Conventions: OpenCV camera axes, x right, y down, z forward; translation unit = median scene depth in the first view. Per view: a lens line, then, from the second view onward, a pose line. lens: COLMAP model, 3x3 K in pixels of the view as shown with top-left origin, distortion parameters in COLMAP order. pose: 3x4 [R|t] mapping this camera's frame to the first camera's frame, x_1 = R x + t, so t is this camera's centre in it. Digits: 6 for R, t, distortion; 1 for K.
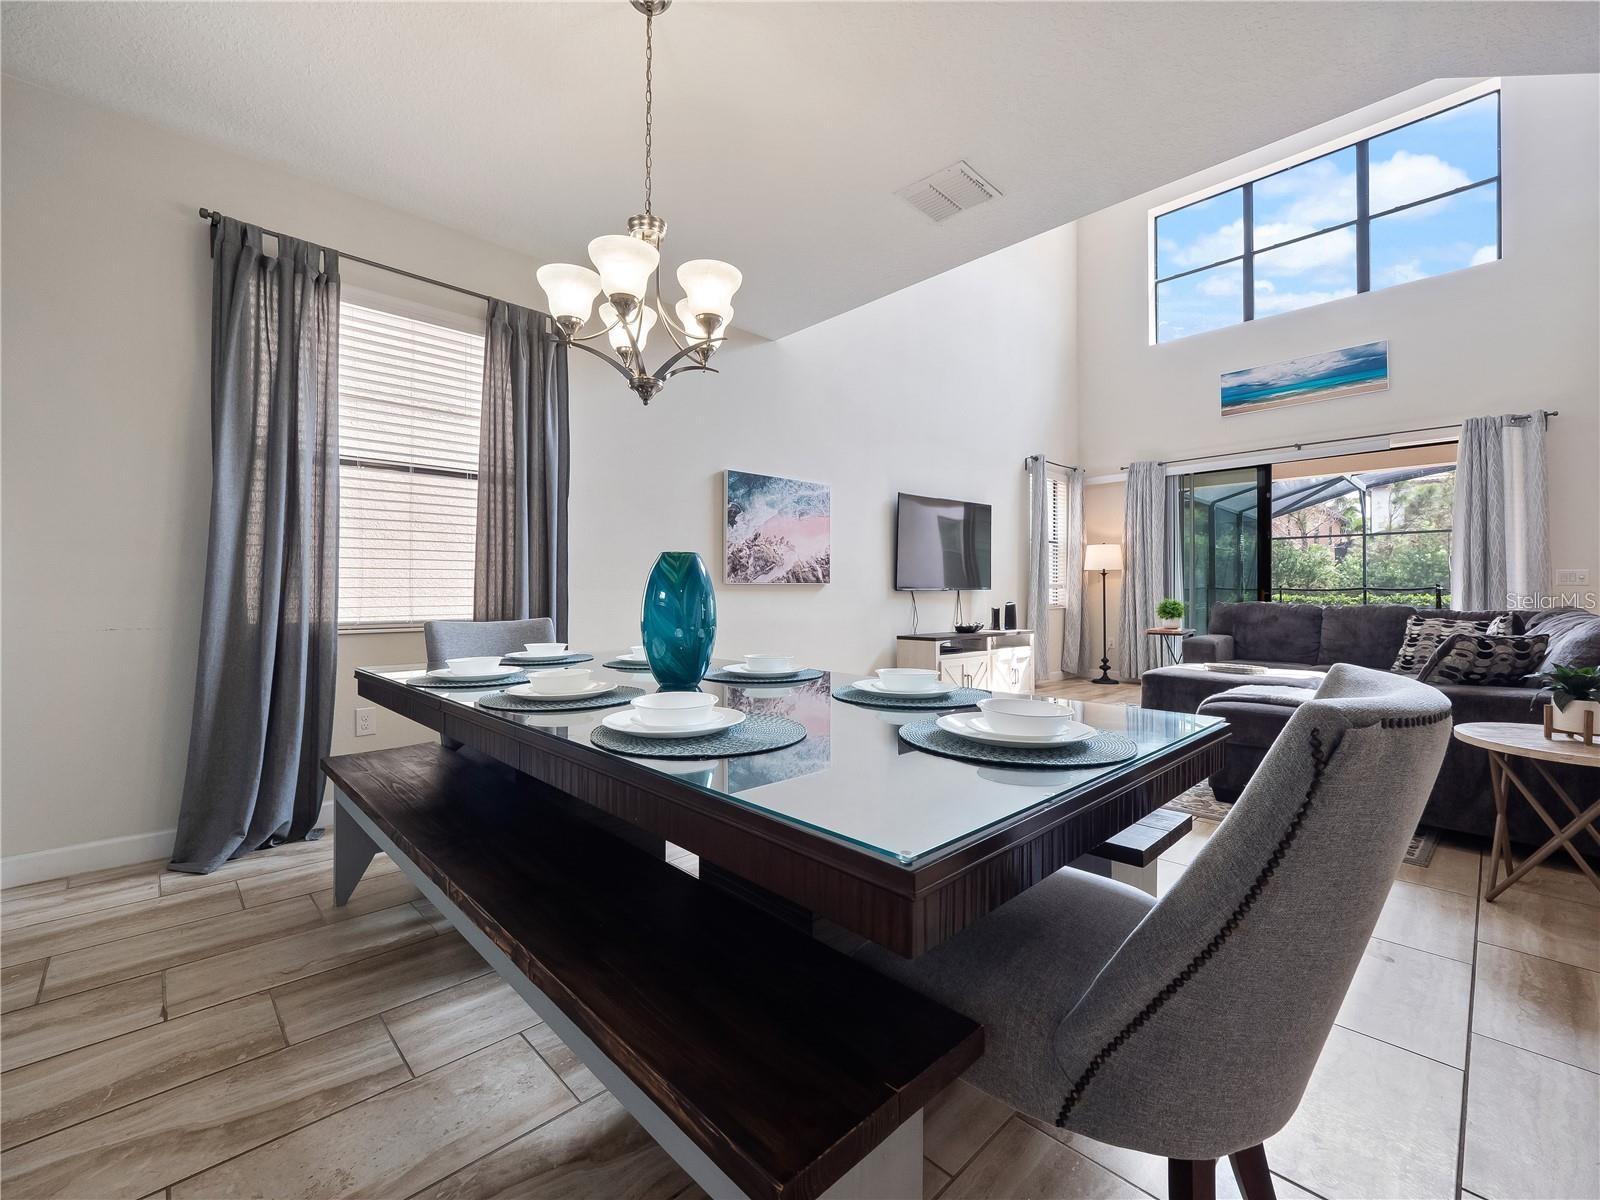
lens RADIAL K [[686.9, 0, 778.9], [0, 686.9, 589.8], [0, 0, 1]] dist [0.004730, -0.003983]
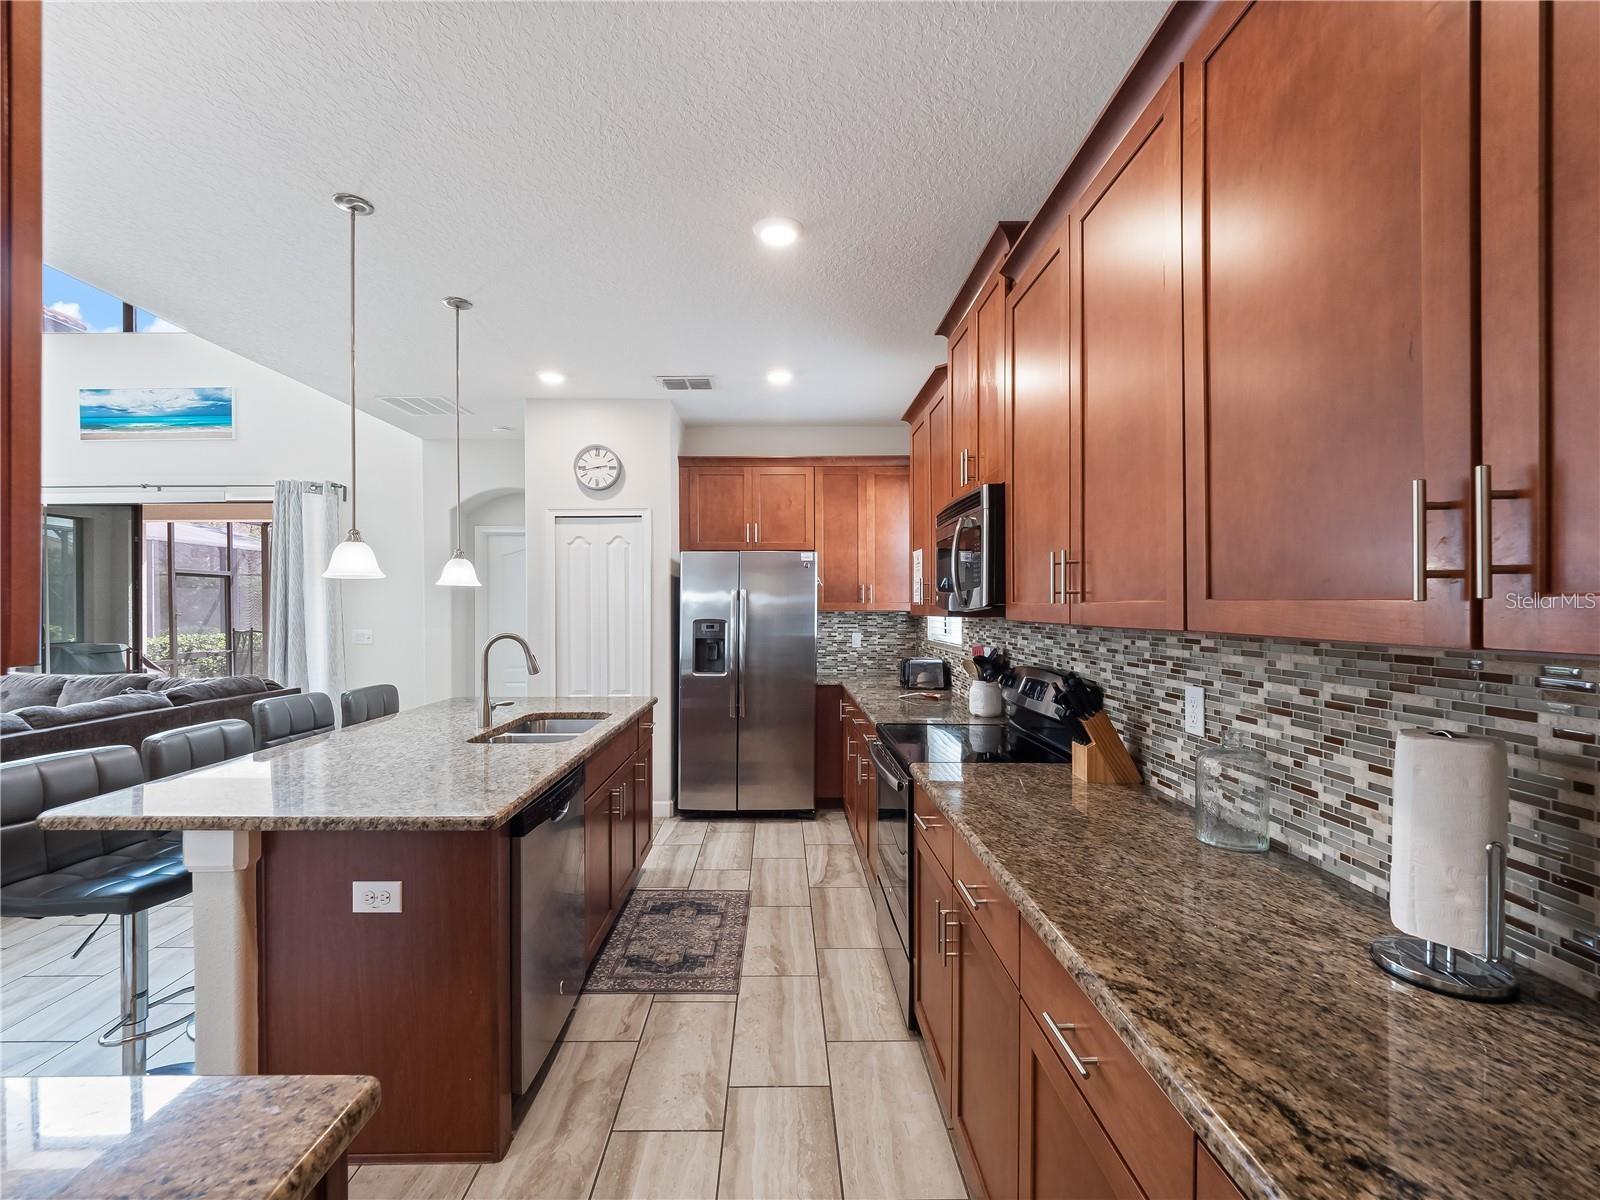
lens RADIAL K [[686.9, 0, 820.9], [0, 686.9, 596.7], [0, 0, 1]] dist [0.004730, -0.003983]
pose [[0.676725, 0.003592, 0.736227, 1.010489], [0.003461, 0.999962, -0.008060, -0.084866], [-0.736228, 0.008002, 0.676687, -0.338209]]
